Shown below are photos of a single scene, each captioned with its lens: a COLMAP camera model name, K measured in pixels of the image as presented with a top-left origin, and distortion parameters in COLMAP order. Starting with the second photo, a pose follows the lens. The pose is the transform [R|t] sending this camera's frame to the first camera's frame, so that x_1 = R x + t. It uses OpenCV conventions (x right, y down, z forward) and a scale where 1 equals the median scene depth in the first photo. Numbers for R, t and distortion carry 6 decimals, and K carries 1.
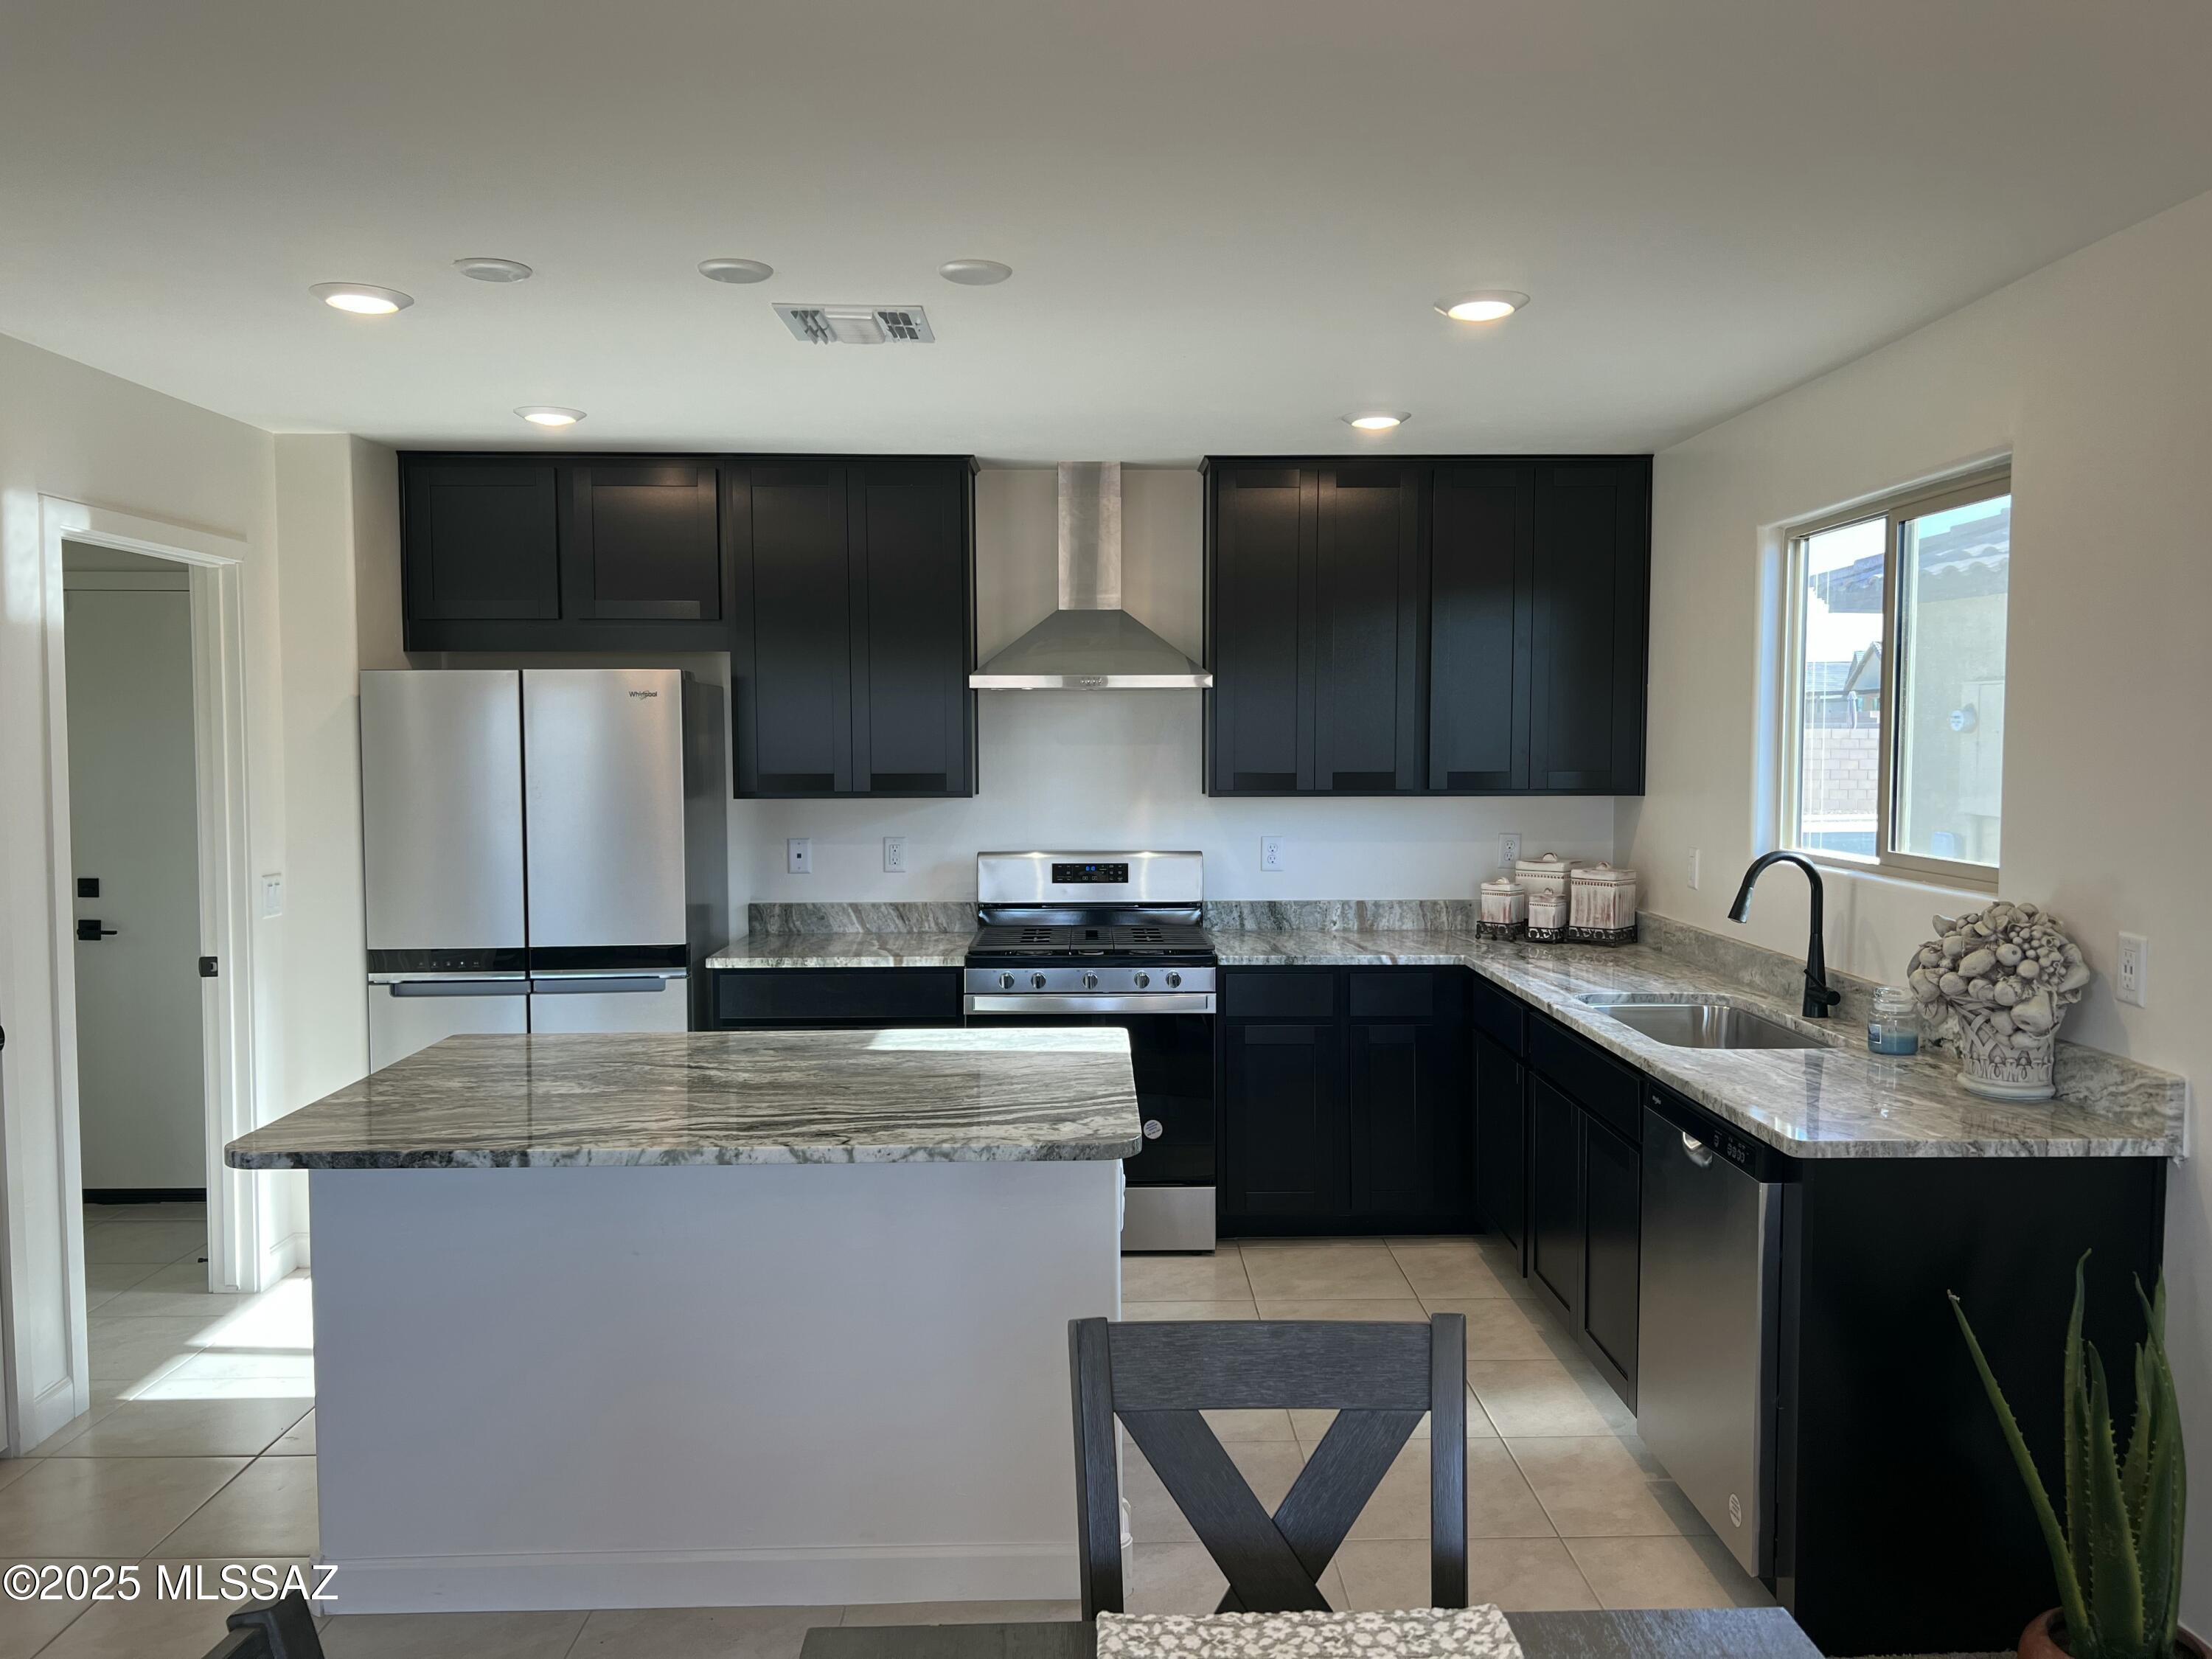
lens RADIAL K [[1668.2, 0, 1115.7], [0, 1668.2, 807.5], [0, 0, 1]] dist [0.042110, -0.048567]
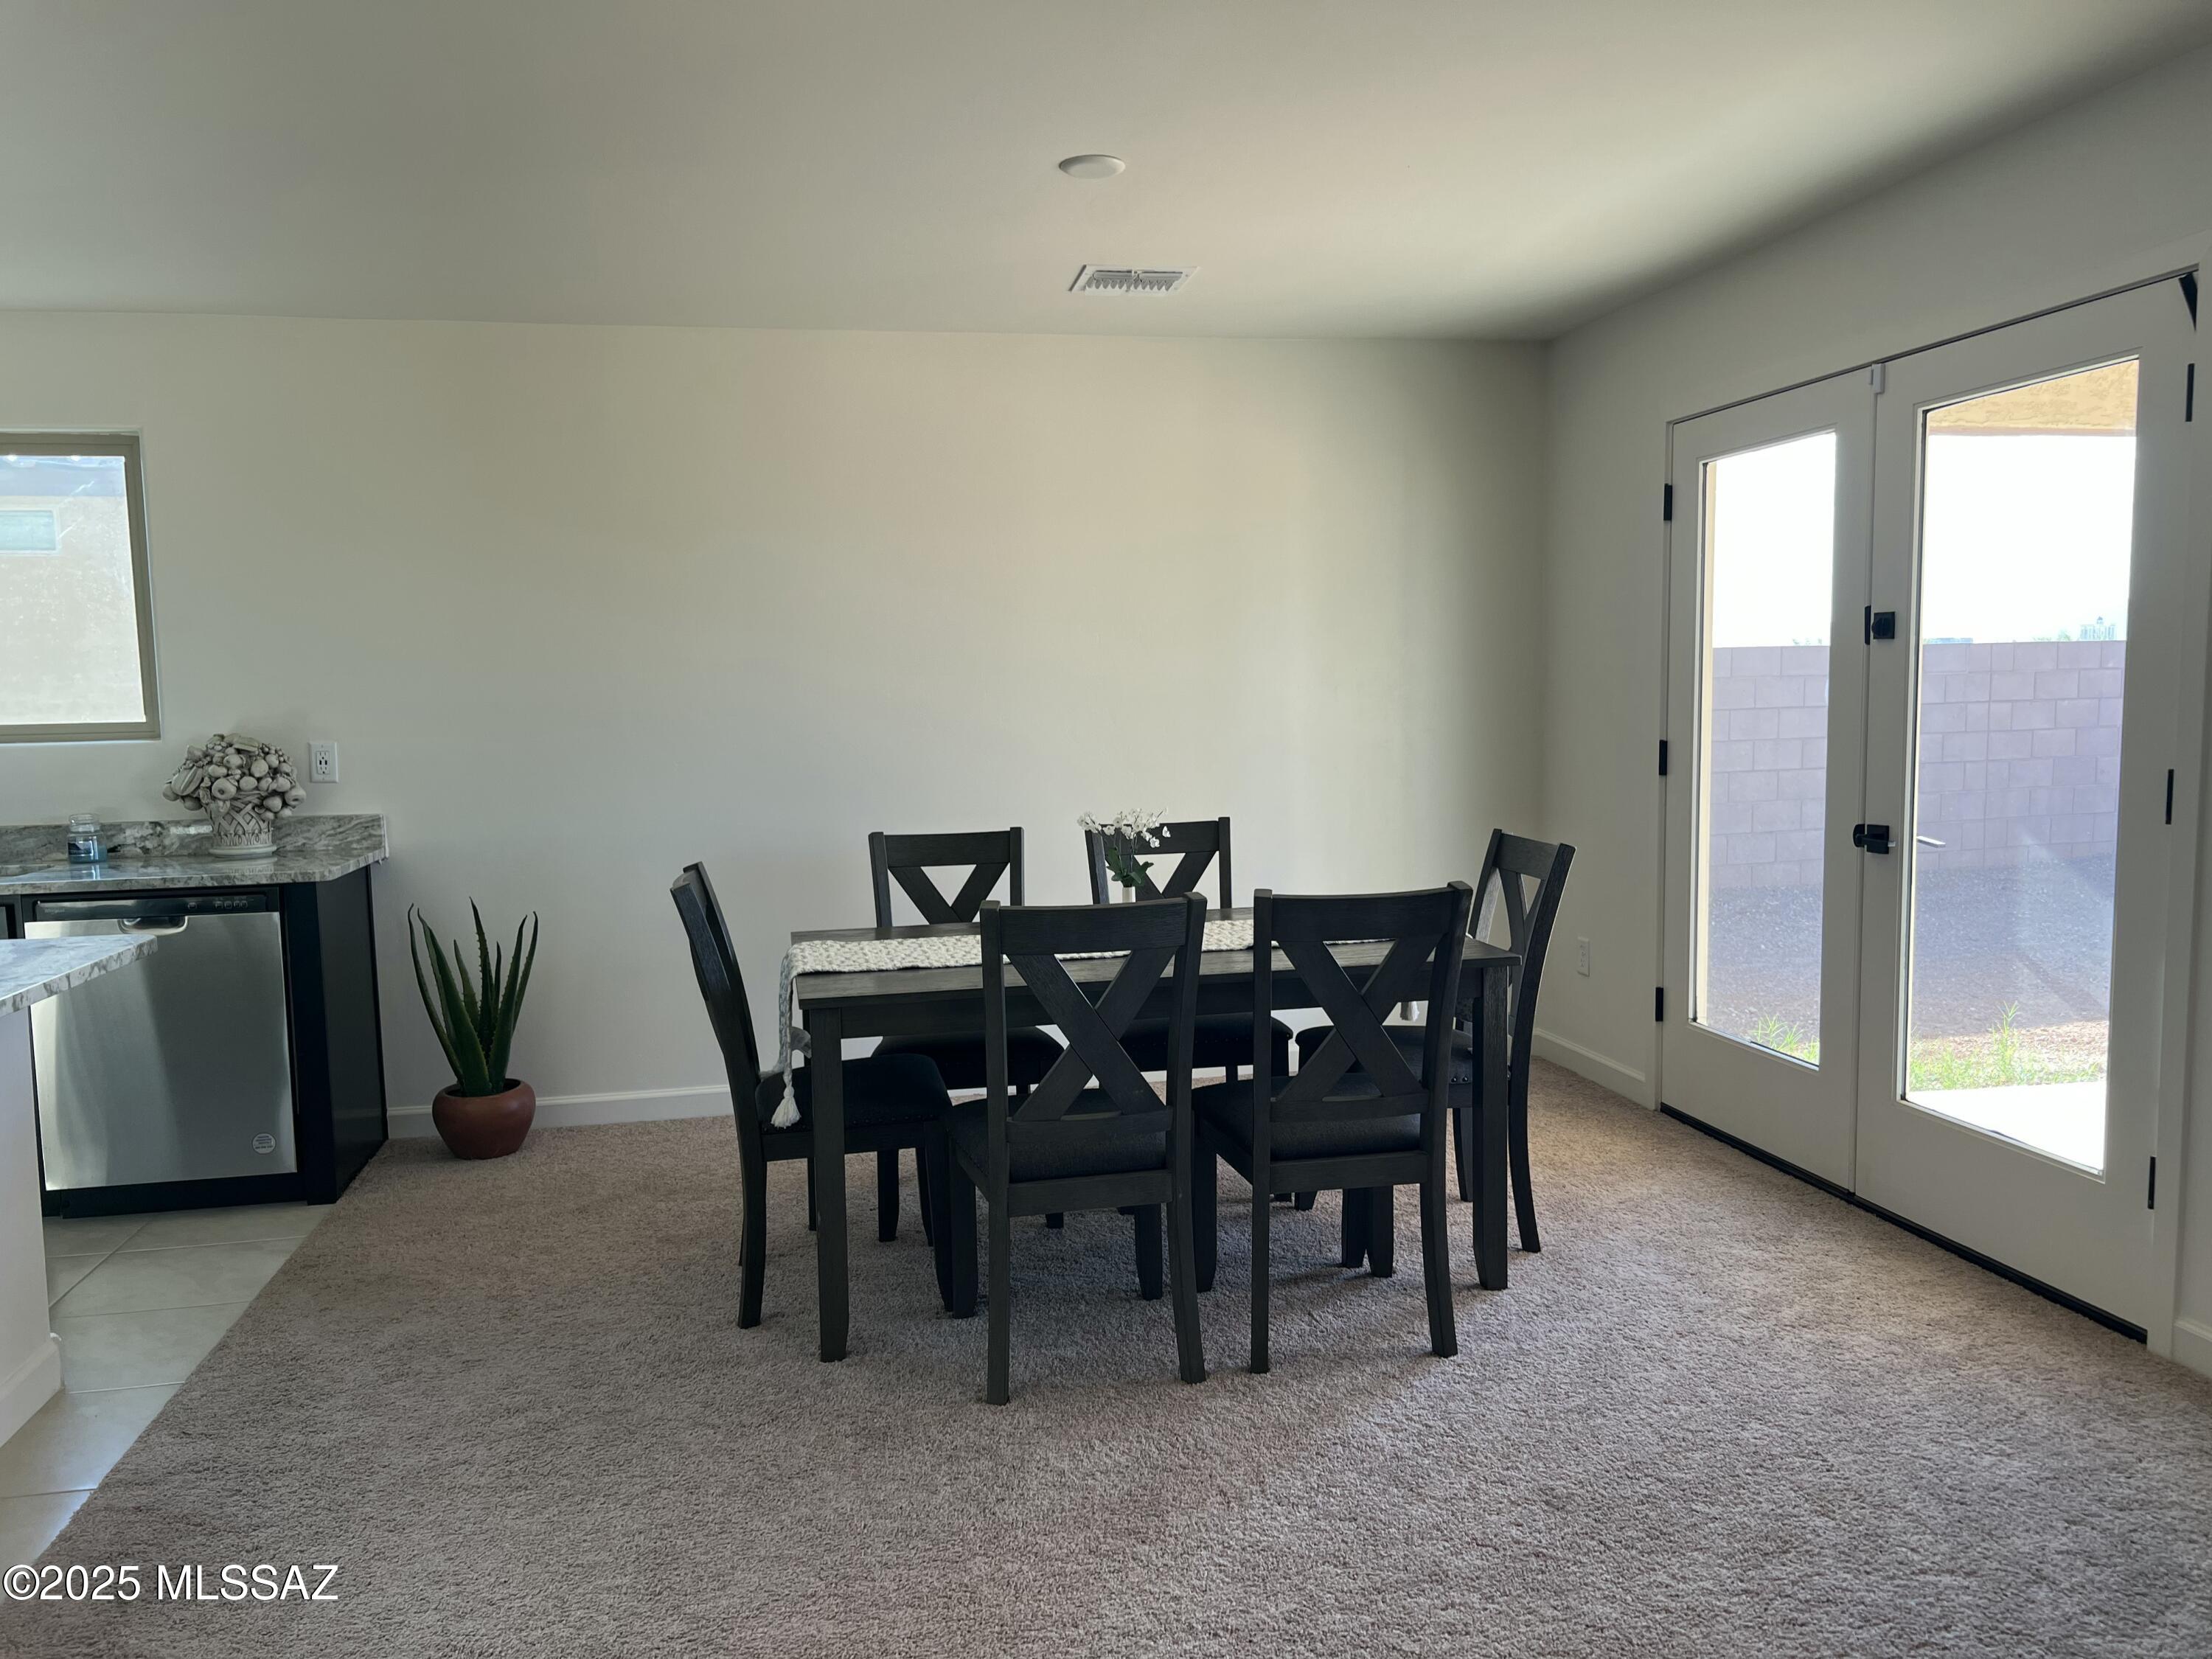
lens RADIAL K [[1668.2, 0, 1114.7], [0, 1668.2, 830.6], [0, 0, 1]] dist [0.042110, -0.048567]
pose [[-0.178726, -0.079980, 0.980643, -0.725799], [0.067948, 0.993308, 0.093397, 0.035708], [-0.981550, 0.083325, -0.172095, 0.304636]]
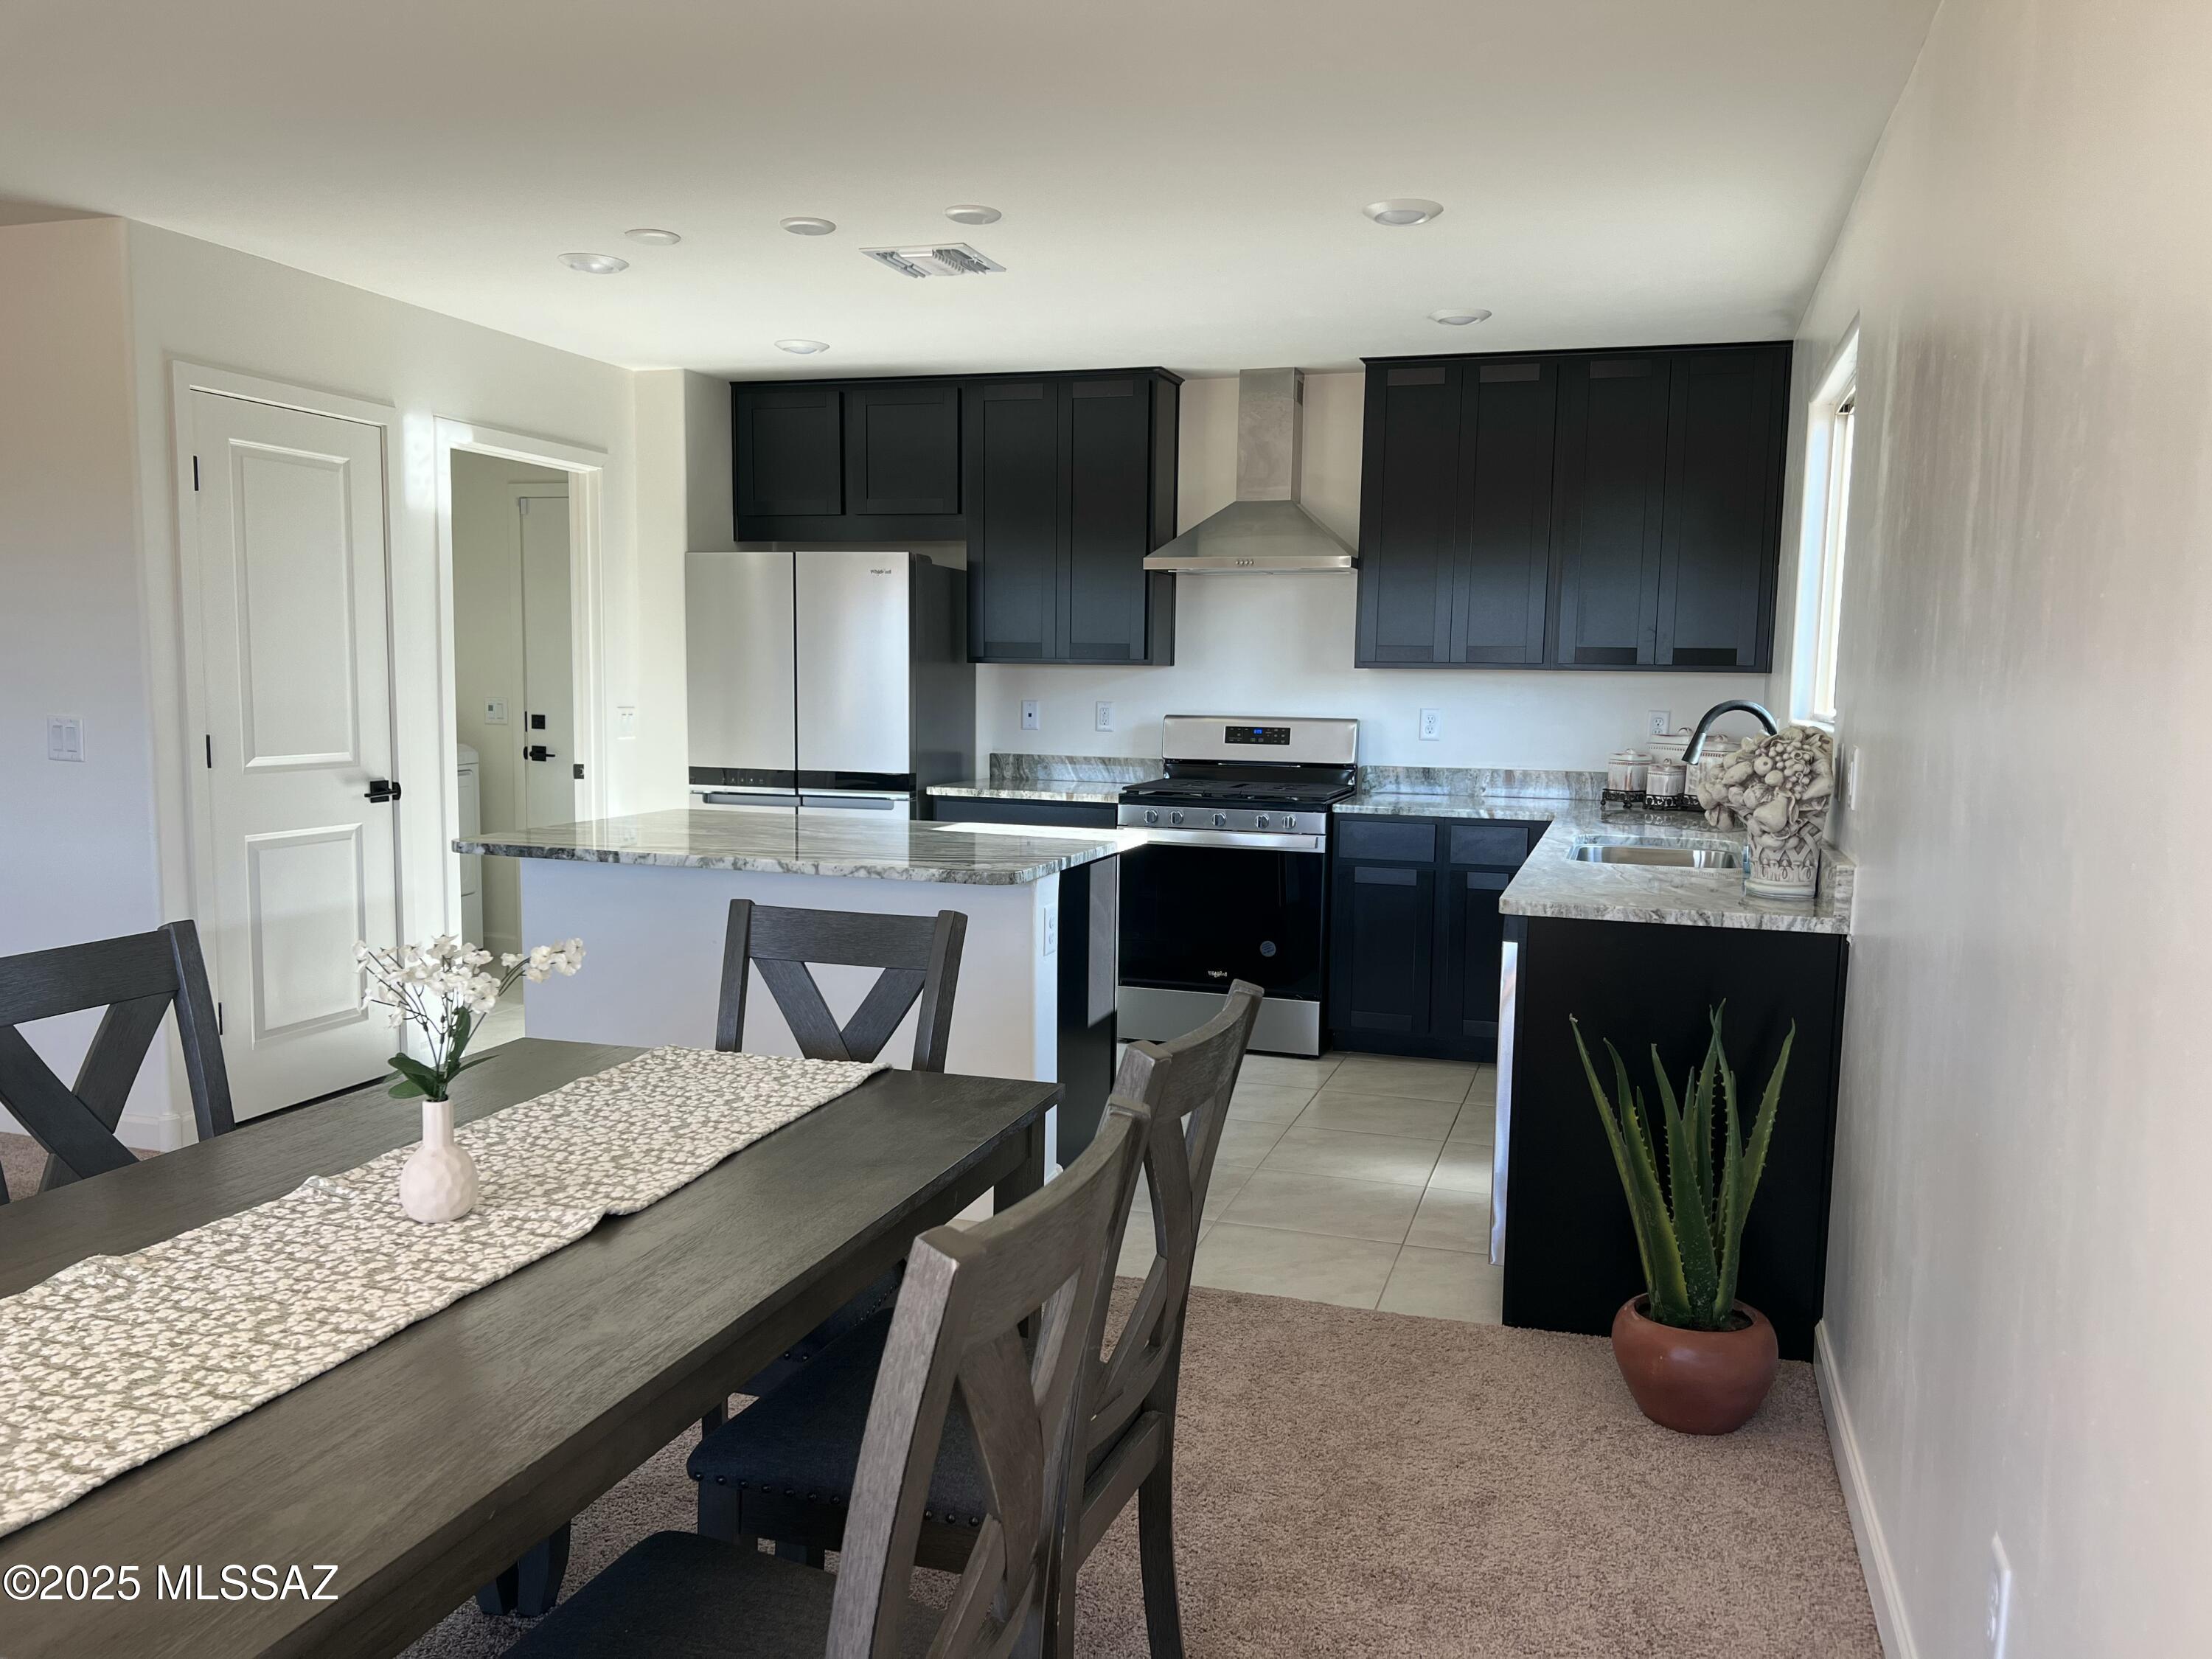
lens RADIAL K [[1668.2, 0, 1110.3], [0, 1668.2, 847.5], [0, 0, 1]] dist [0.042110, -0.048567]
pose [[0.943681, 0.052965, -0.326591, 0.299723], [-0.033742, 0.997363, 0.064249, 0.051981], [0.329133, -0.049611, 0.942980, -0.133765]]
